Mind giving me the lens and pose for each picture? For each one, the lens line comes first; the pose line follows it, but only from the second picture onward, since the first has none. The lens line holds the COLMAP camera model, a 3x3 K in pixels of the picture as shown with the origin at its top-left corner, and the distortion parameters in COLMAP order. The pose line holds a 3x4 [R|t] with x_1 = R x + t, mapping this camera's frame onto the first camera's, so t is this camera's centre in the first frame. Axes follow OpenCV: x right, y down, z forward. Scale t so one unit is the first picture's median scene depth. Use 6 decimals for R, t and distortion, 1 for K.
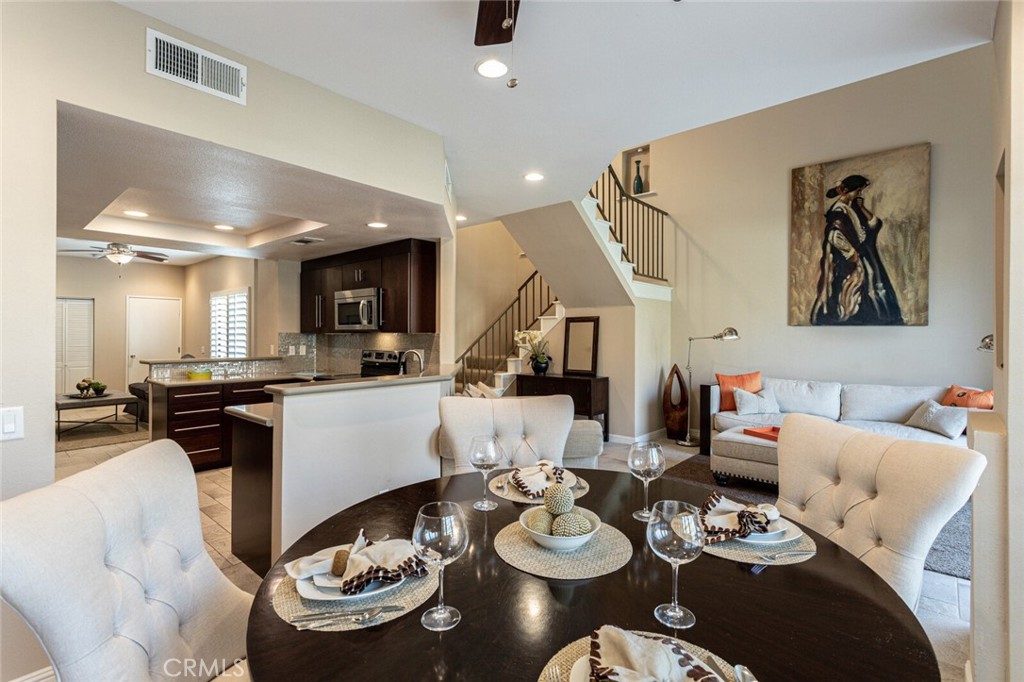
lens RADIAL K [[488.3, 0, 509.0], [0, 488.3, 333.1], [0, 0, 1]] dist [0.011056, 0.000465]
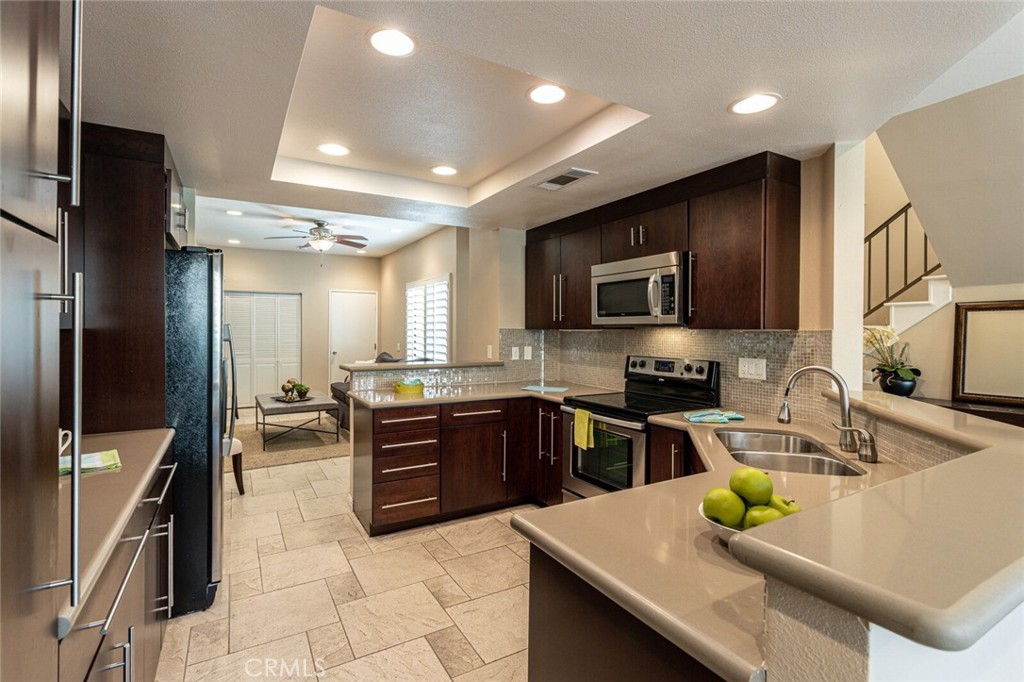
lens RADIAL K [[488.3, 0, 509.0], [0, 488.3, 333.1], [0, 0, 1]] dist [0.011056, 0.000465]
pose [[0.950930, 0.003800, -0.309382, -0.223373], [-0.000732, 0.999949, 0.010033, -0.001482], [0.309404, -0.009314, 0.950885, 0.301562]]
